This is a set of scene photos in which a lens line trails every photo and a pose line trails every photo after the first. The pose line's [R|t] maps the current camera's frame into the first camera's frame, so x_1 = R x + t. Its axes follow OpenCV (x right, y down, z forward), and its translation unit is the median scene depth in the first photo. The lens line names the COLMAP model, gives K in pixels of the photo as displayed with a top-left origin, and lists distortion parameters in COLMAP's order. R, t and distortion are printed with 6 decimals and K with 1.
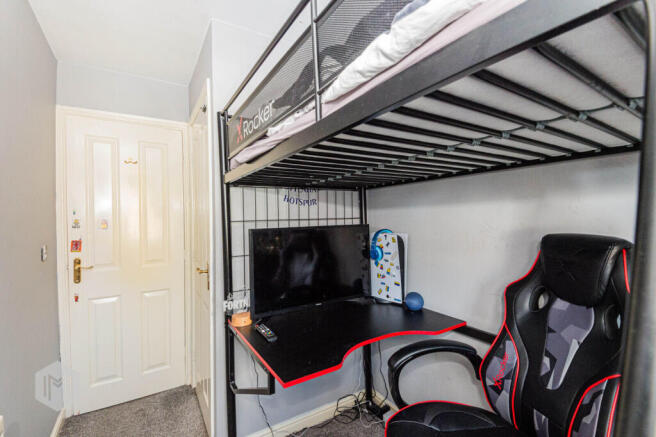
lens RADIAL K [[295.5, 0, 328.0], [0, 295.5, 218.5], [0, 0, 1]] dist [0.000291, 0.000052]
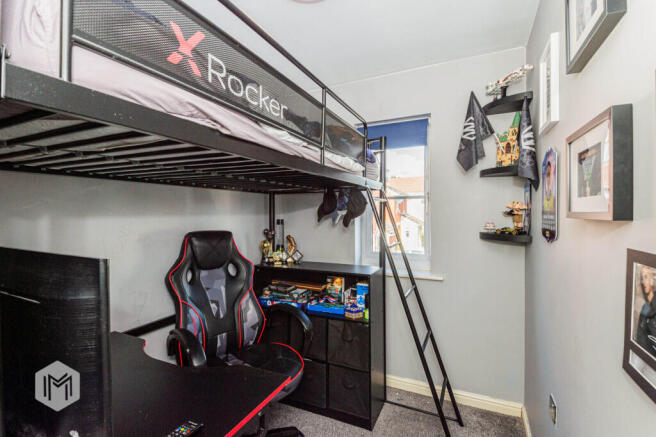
lens RADIAL K [[295.5, 0, 328.0], [0, 295.5, 218.5], [0, 0, 1]] dist [0.000291, 0.000052]
pose [[-0.546302, 0.002206, 0.837585, -1.049694], [0.018943, 0.999773, 0.009721, -0.024702], [-0.837374, 0.021177, -0.546220, 1.361908]]
